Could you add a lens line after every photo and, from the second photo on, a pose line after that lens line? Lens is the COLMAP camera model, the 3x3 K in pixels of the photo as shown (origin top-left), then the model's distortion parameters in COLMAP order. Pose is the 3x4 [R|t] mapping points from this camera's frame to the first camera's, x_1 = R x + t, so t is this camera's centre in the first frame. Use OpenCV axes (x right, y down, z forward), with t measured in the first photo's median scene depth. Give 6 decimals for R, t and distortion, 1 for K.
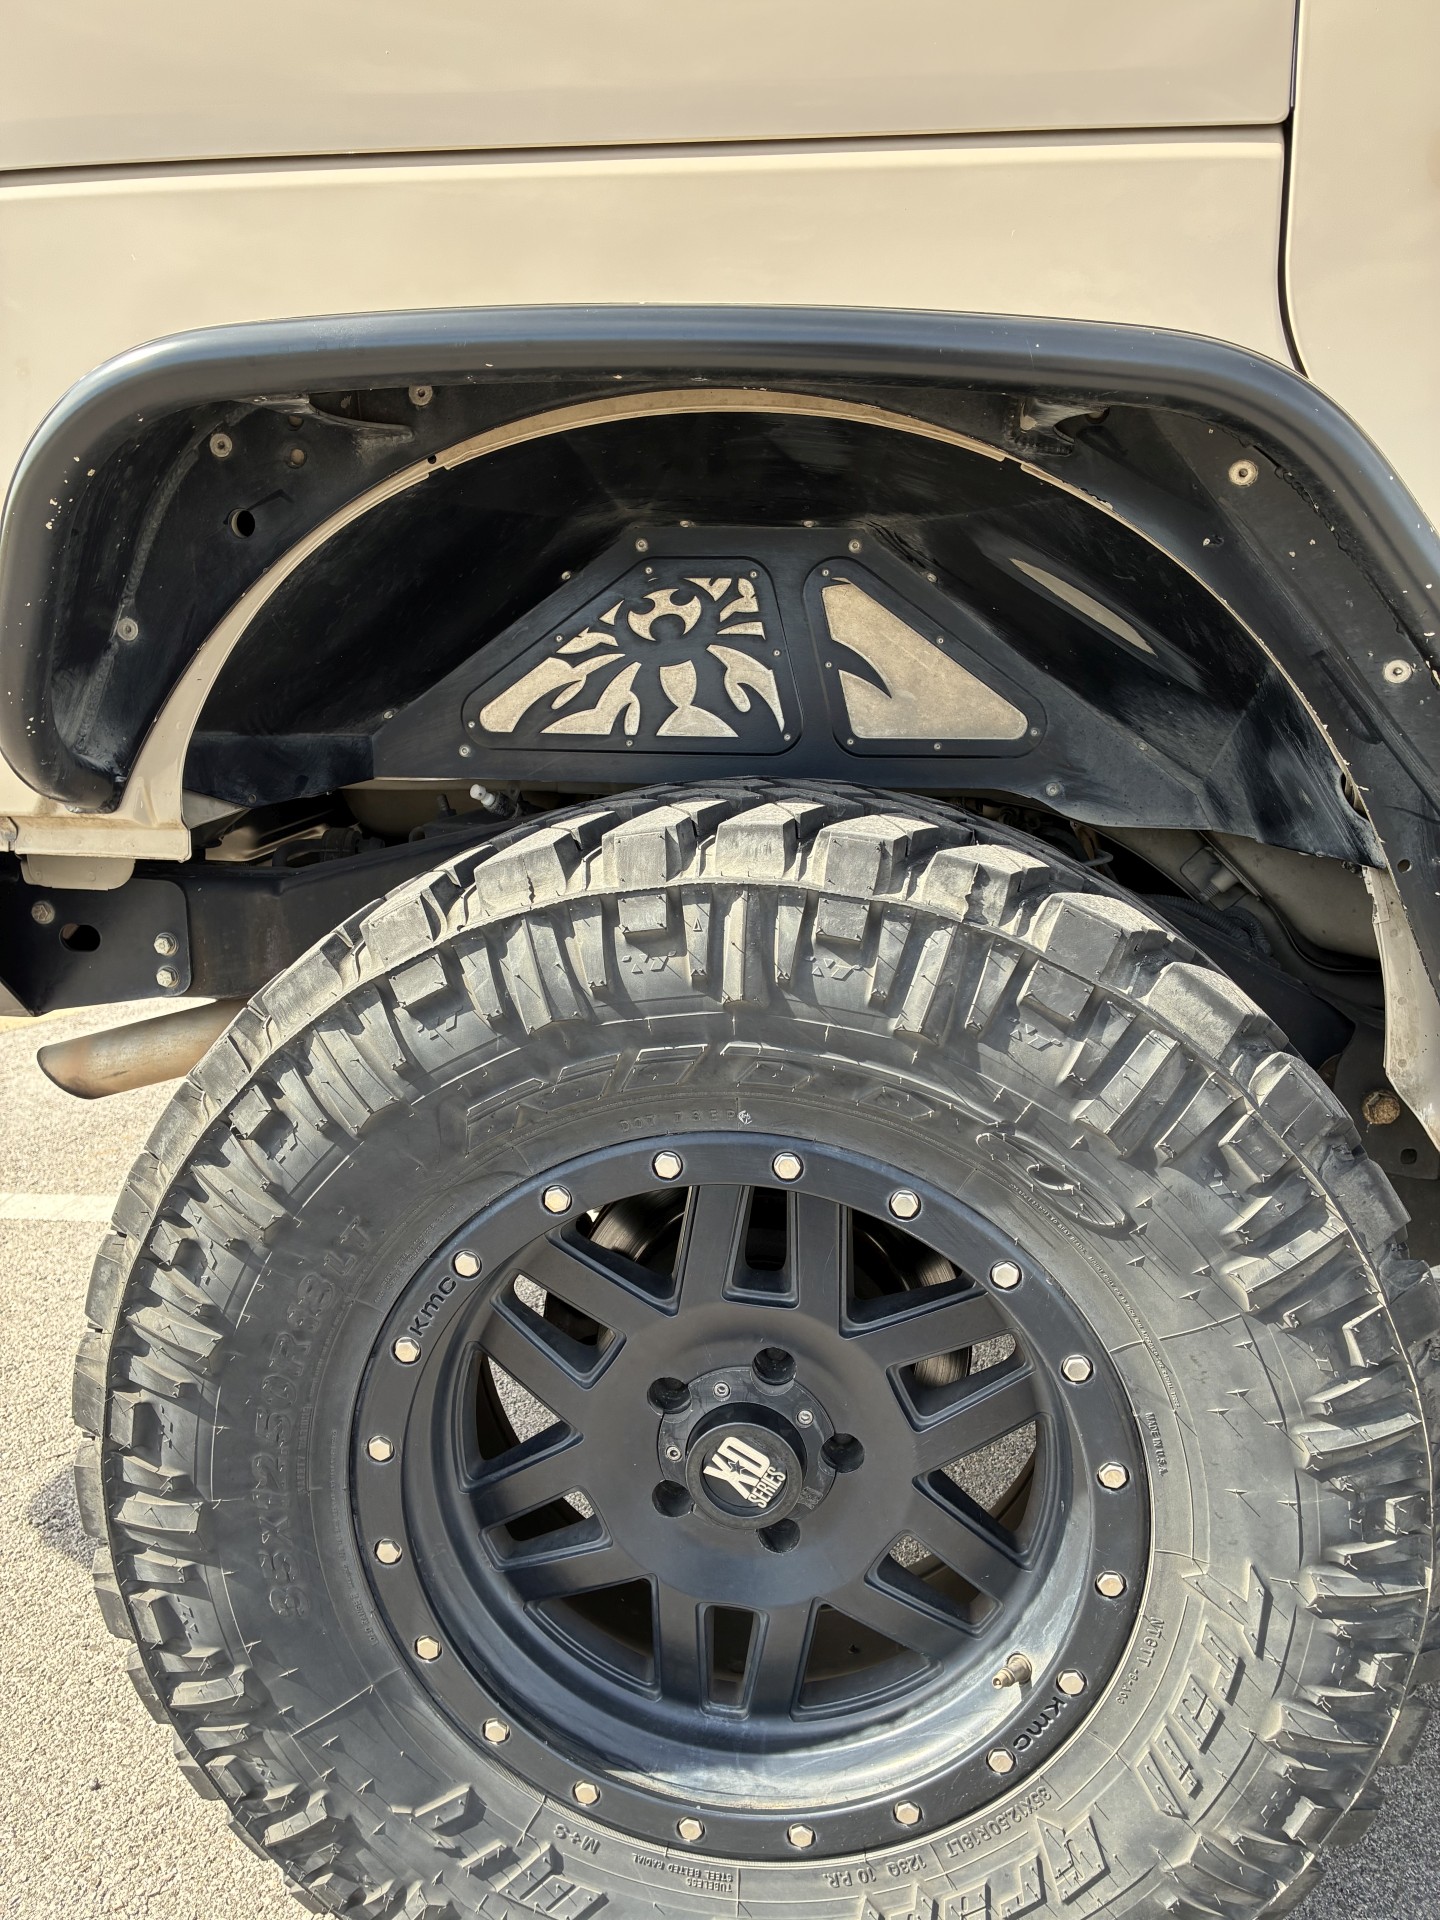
lens RADIAL K [[1453.2, 0, 746.7], [0, 1453.2, 964.5], [0, 0, 1]] dist [0.057459, -0.085386]
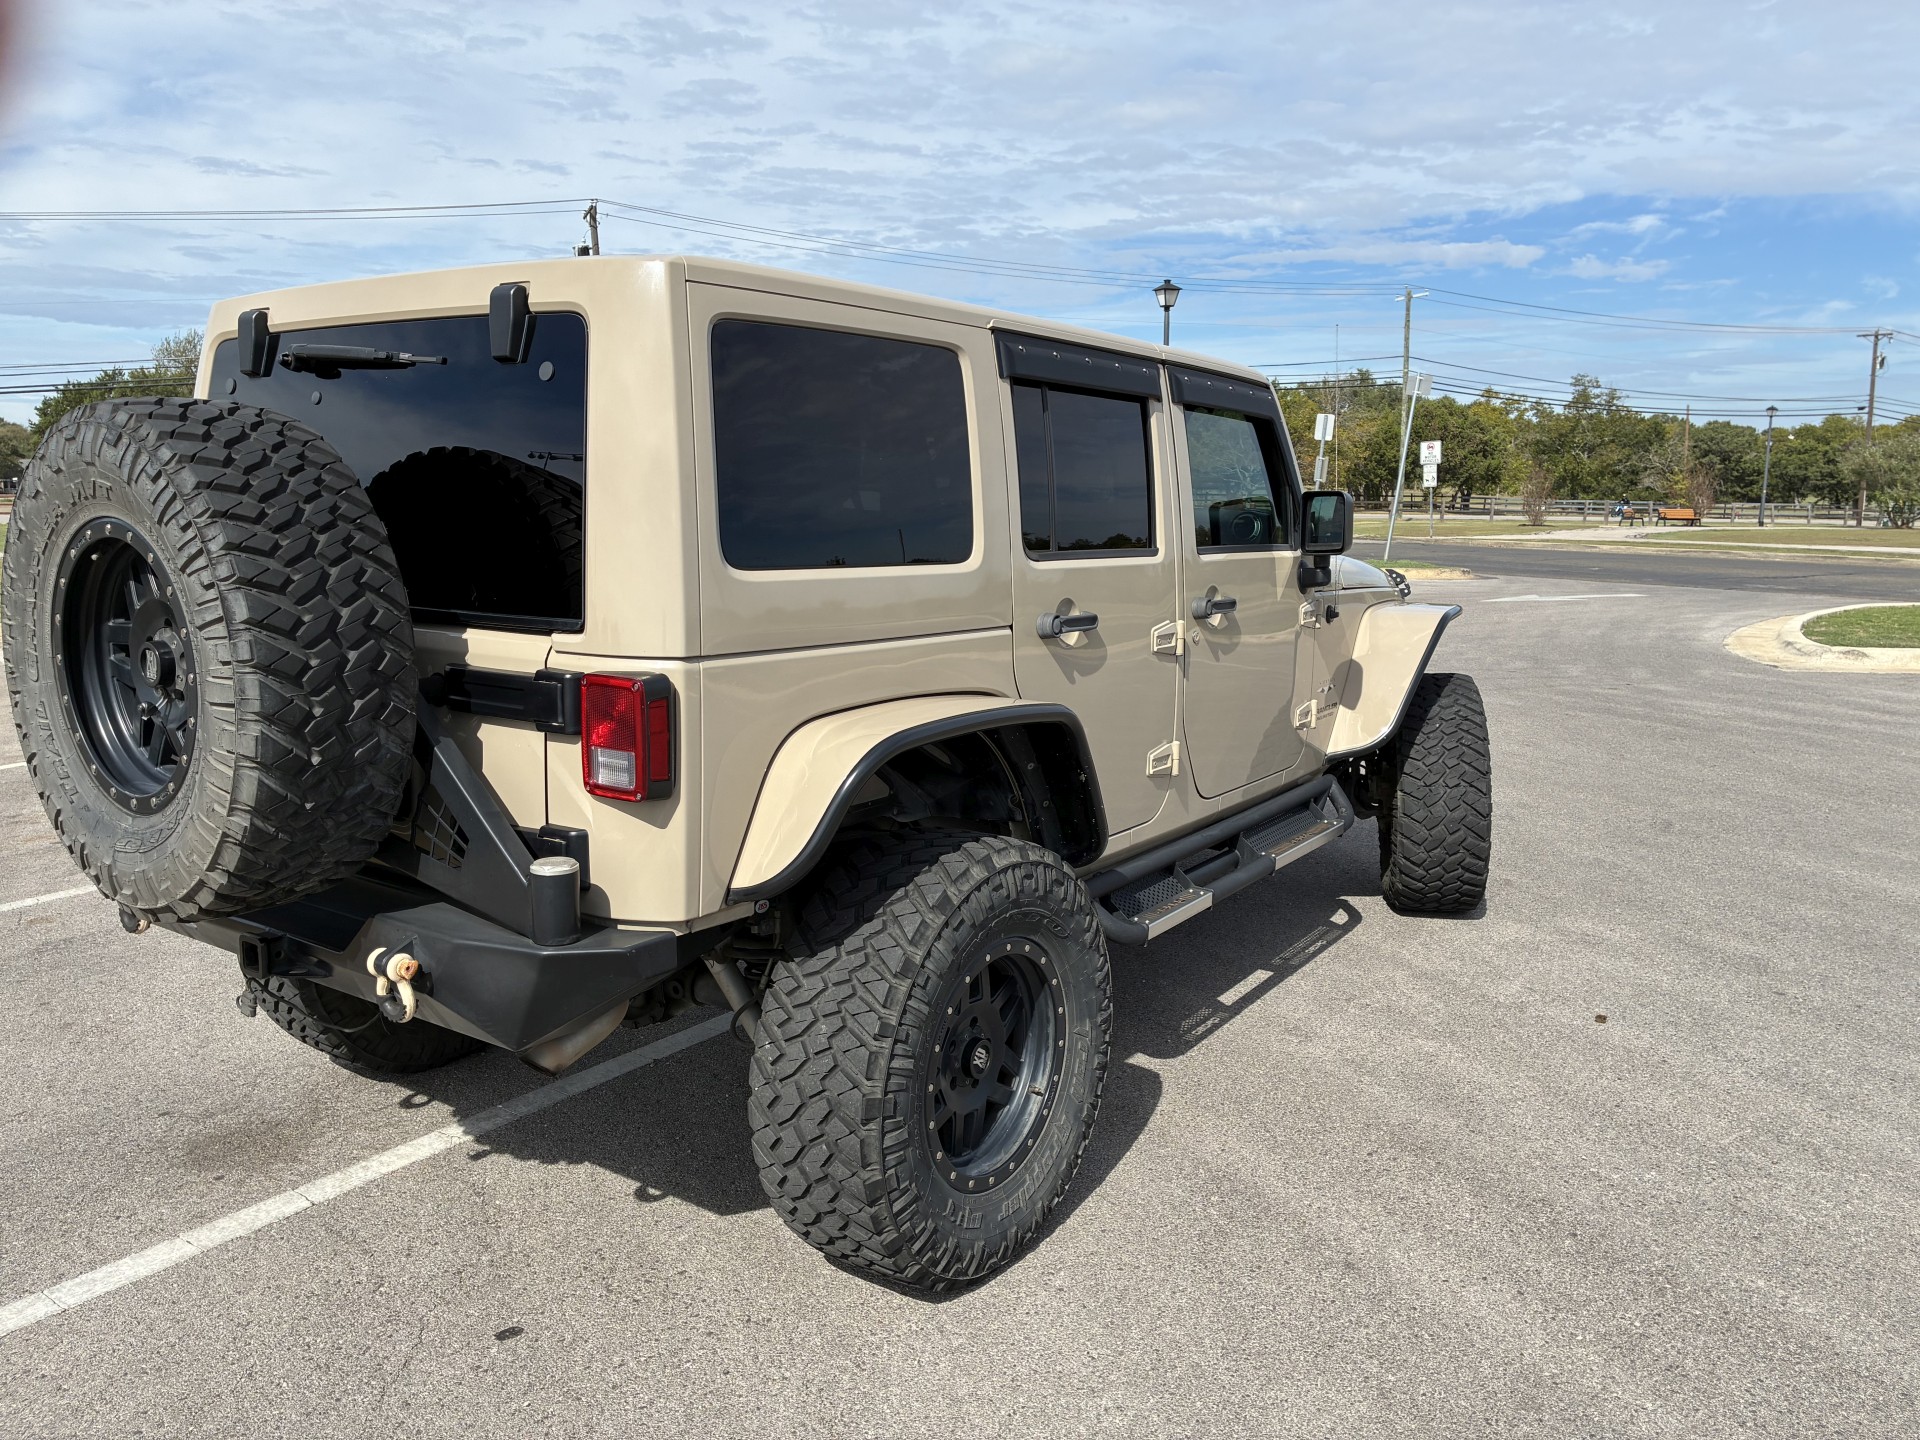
lens RADIAL K [[1453.2, 0, 979.9], [0, 1453.2, 730.7], [0, 0, 1]] dist [0.057459, -0.085386]
pose [[0.486026, -0.142569, 0.862237, -2.748968], [0.192852, 0.979779, 0.053298, -0.524994], [-0.852401, 0.140380, 0.503693, -0.675705]]
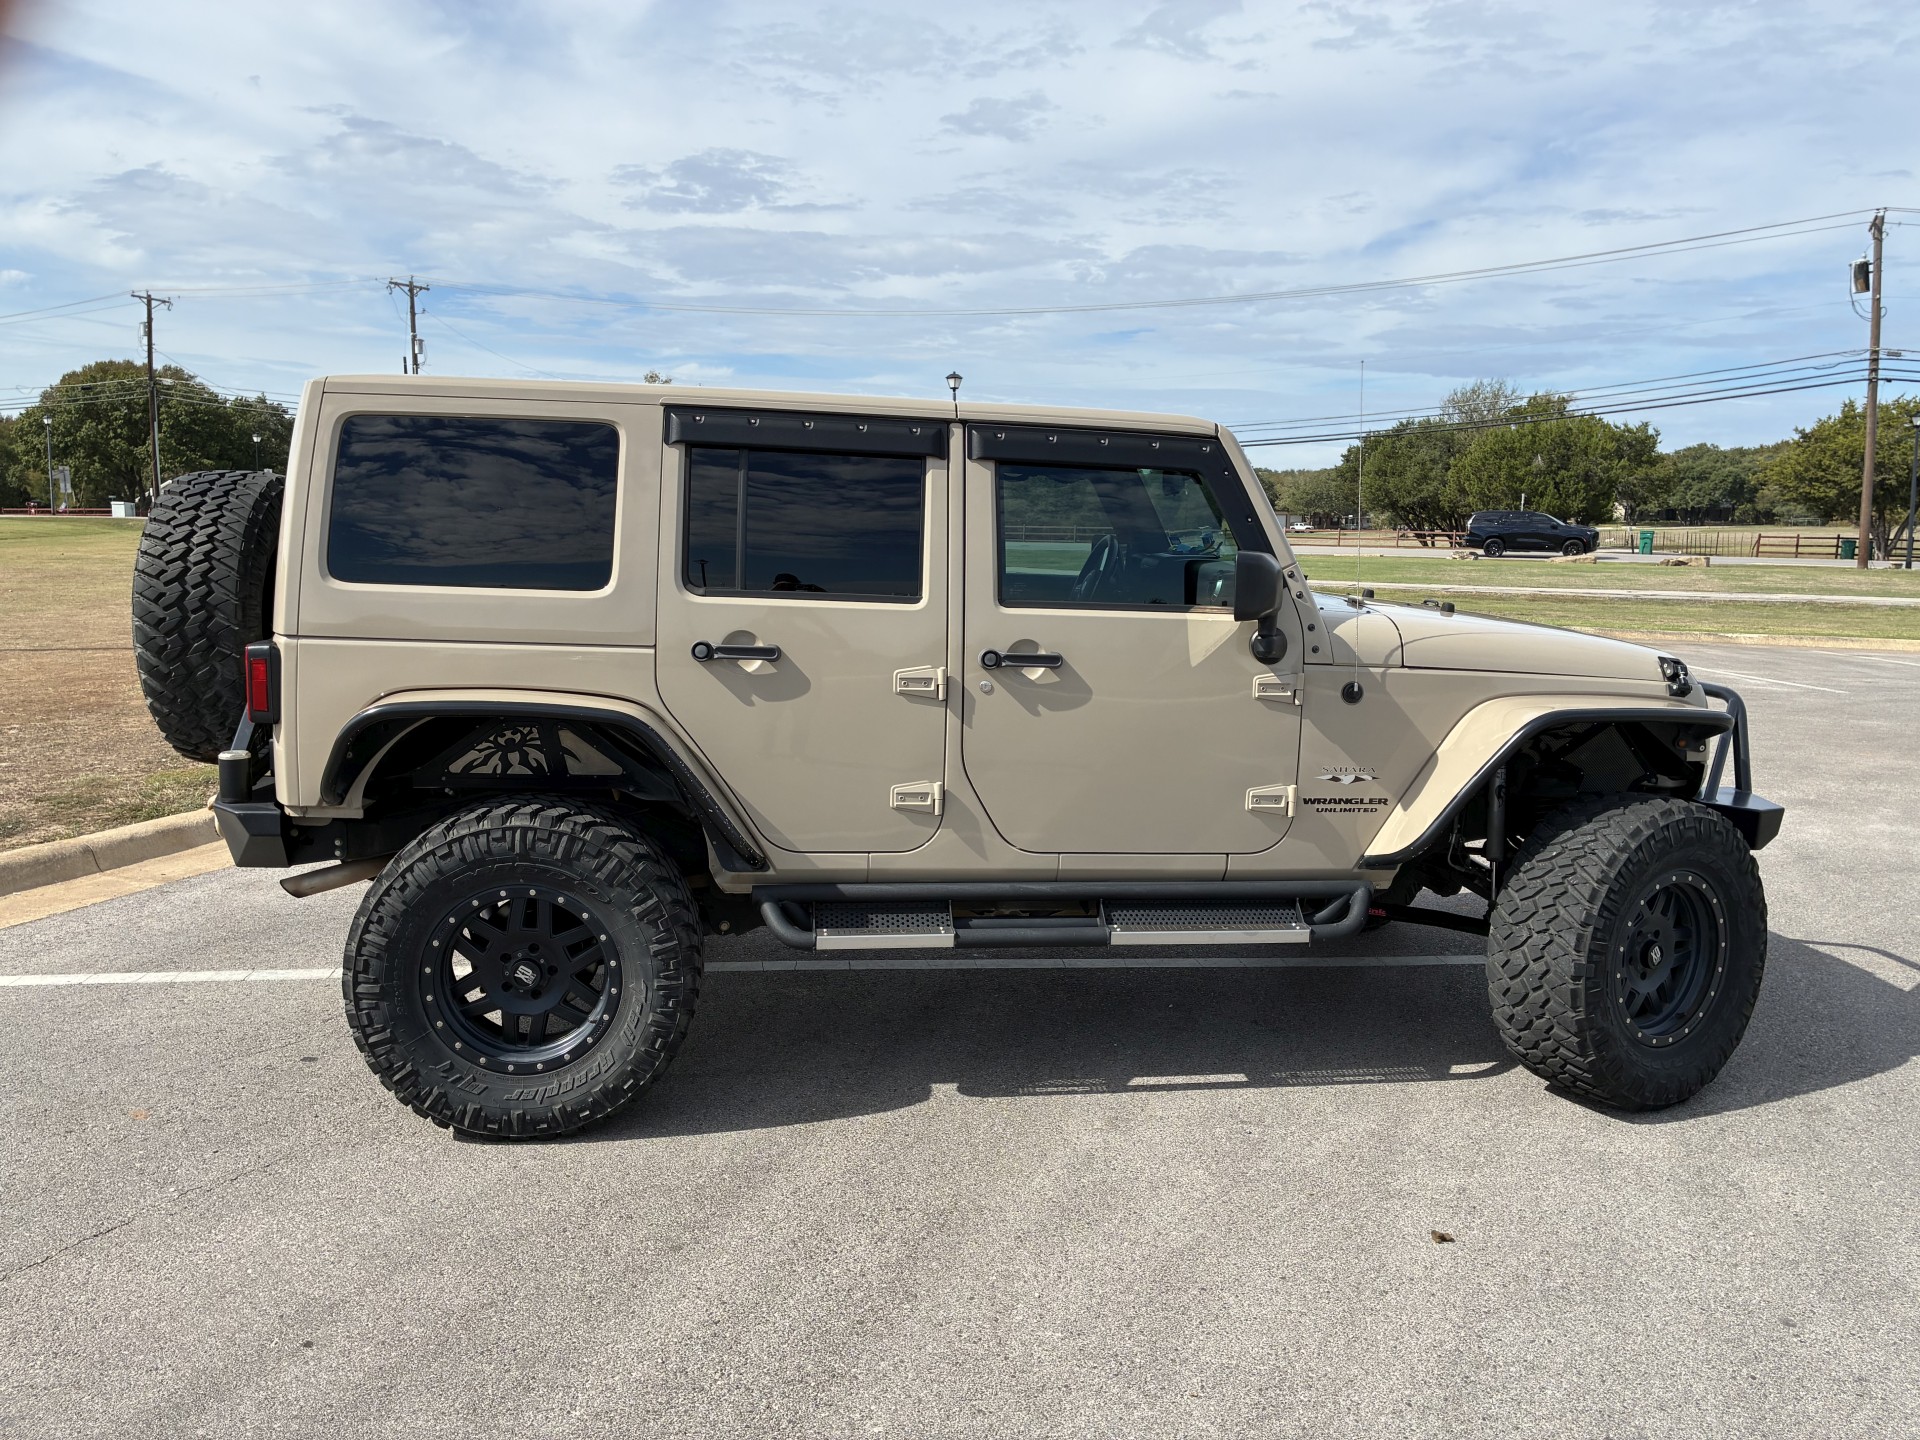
lens RADIAL K [[1453.2, 0, 955.0], [0, 1453.2, 728.1], [0, 0, 1]] dist [0.057459, -0.085386]
pose [[0.980919, -0.007707, 0.194264, 0.404457], [0.022136, 0.997144, -0.072213, -0.003274], [-0.193153, 0.075135, 0.978288, -3.365260]]
